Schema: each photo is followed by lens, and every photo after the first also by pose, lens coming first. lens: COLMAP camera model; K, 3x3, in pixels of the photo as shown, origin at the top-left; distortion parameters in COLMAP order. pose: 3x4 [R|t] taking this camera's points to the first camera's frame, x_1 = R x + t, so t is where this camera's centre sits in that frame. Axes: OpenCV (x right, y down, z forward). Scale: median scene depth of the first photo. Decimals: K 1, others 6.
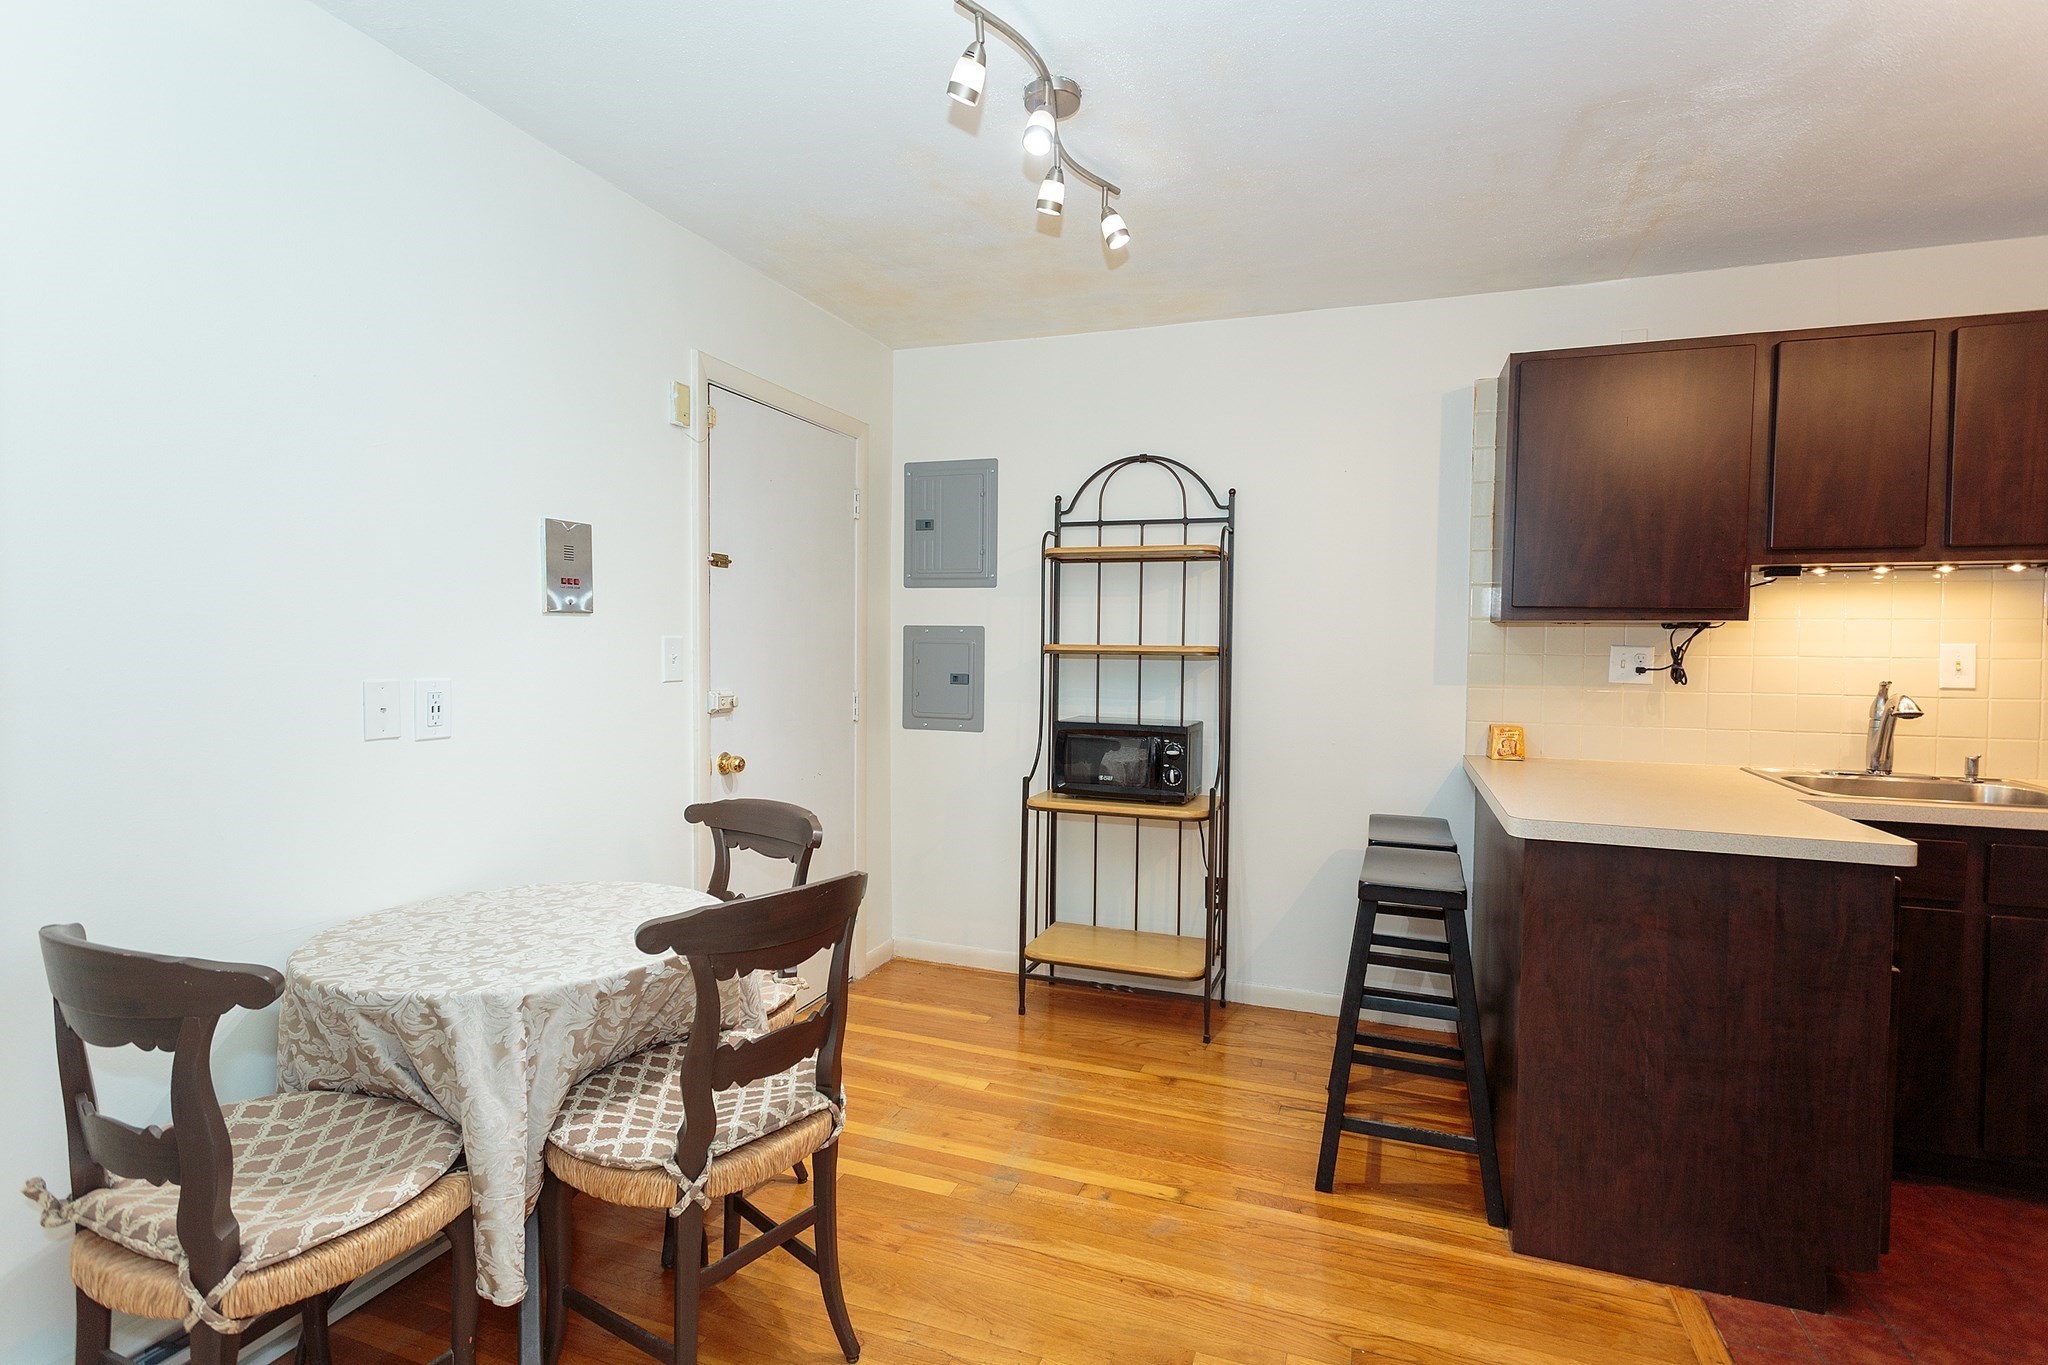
lens RADIAL K [[1008.1, 0, 1025.4], [0, 1008.1, 644.1], [0, 0, 1]] dist [0.002918, 0.000897]
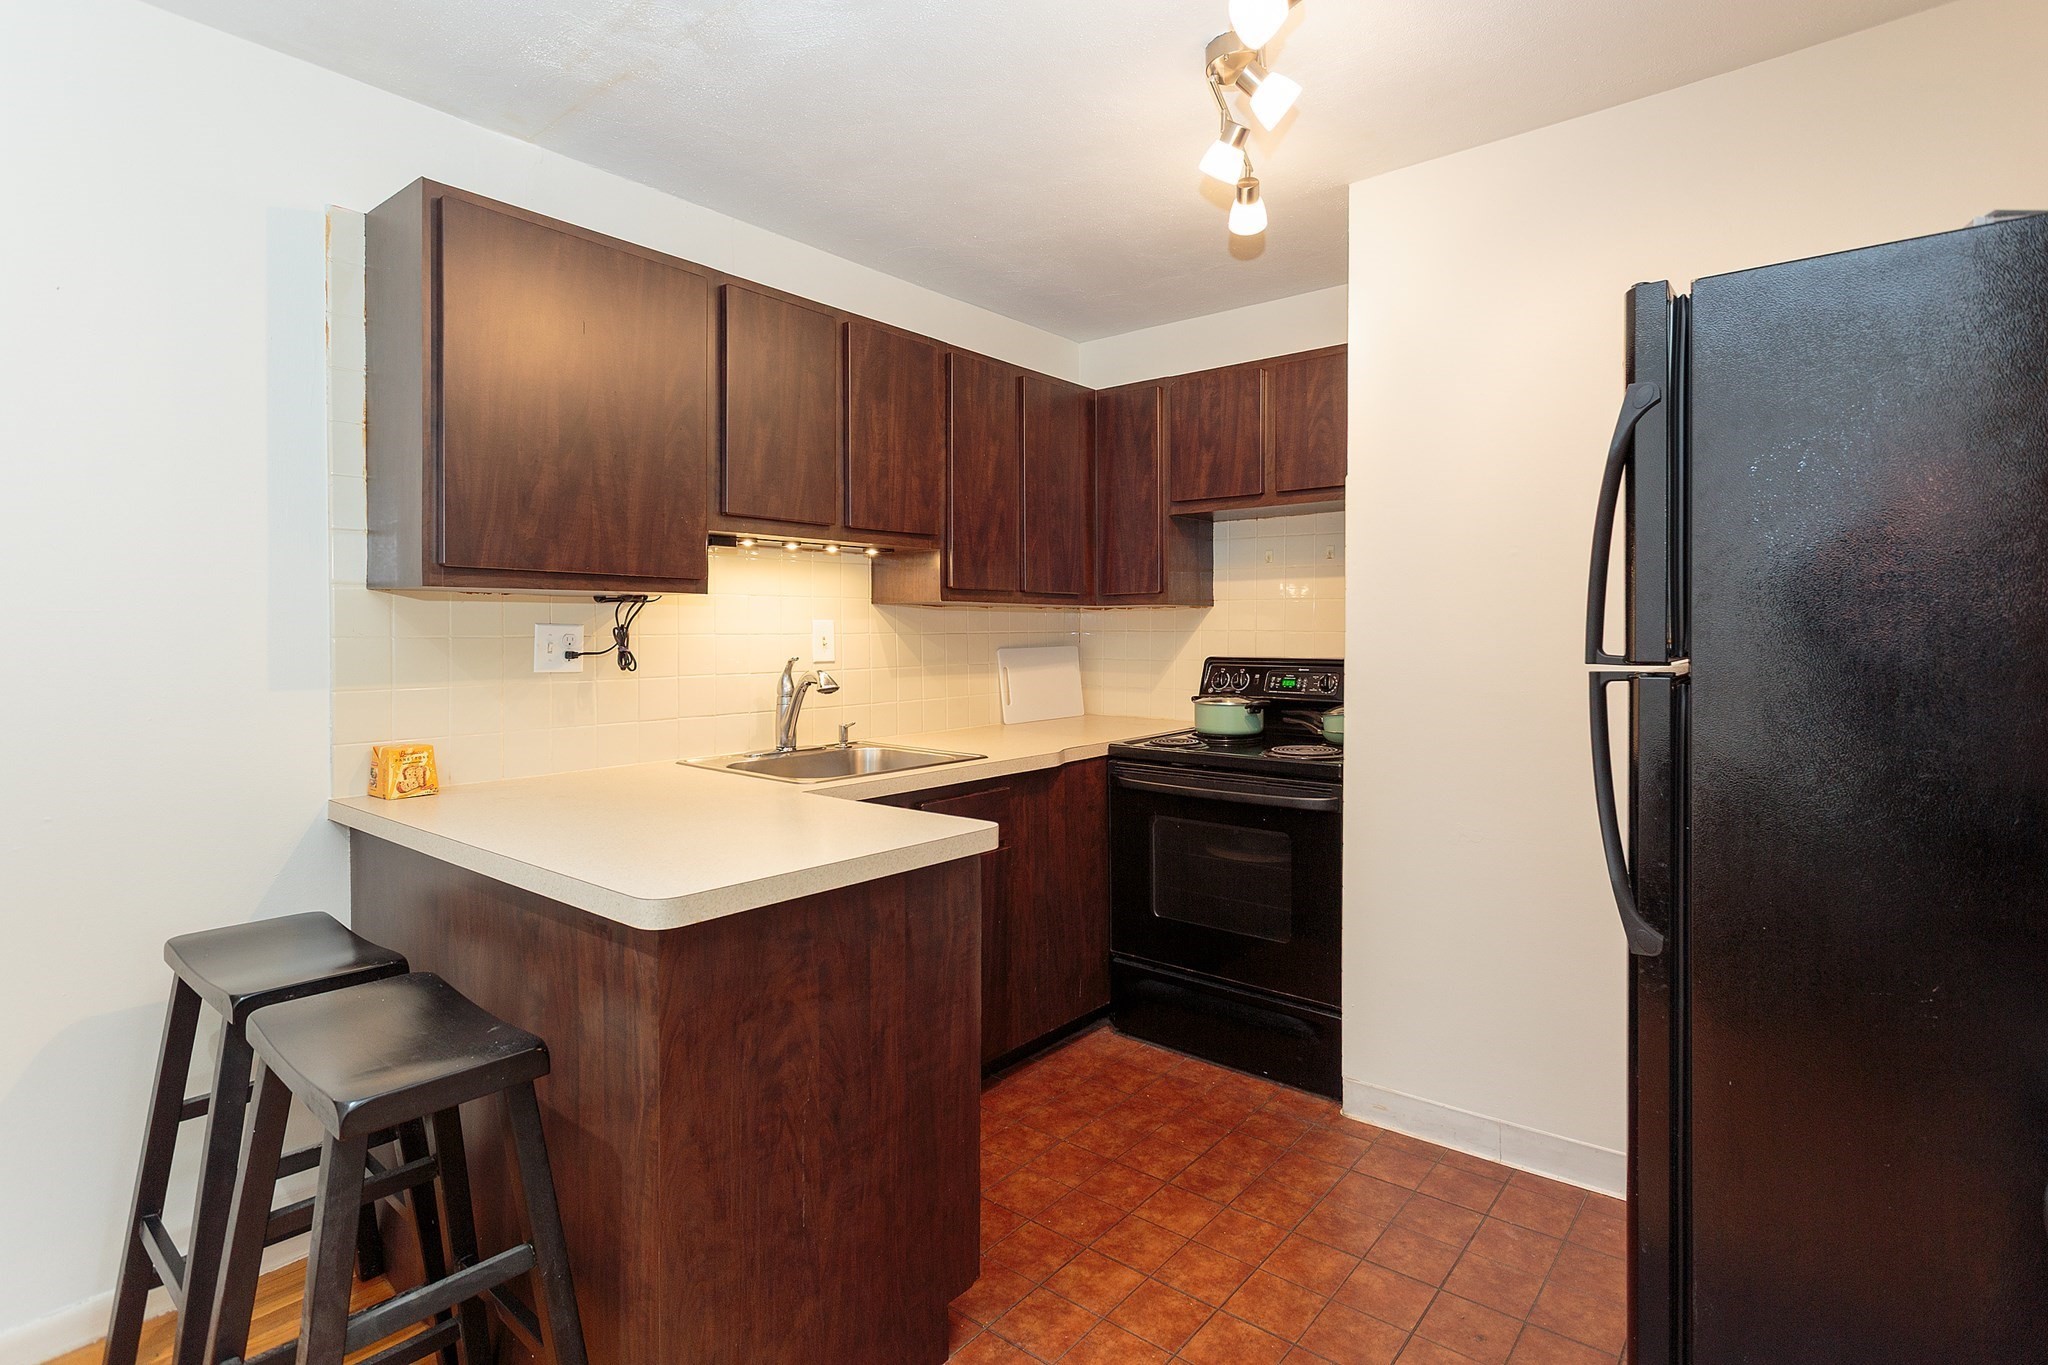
lens RADIAL K [[1008.1, 0, 1025.4], [0, 1008.1, 644.1], [0, 0, 1]] dist [0.002918, 0.000897]
pose [[0.324865, -0.024433, 0.945445, -0.019484], [0.004857, 0.999696, 0.024166, 0.000204], [-0.945748, -0.003258, 0.324884, 0.451186]]
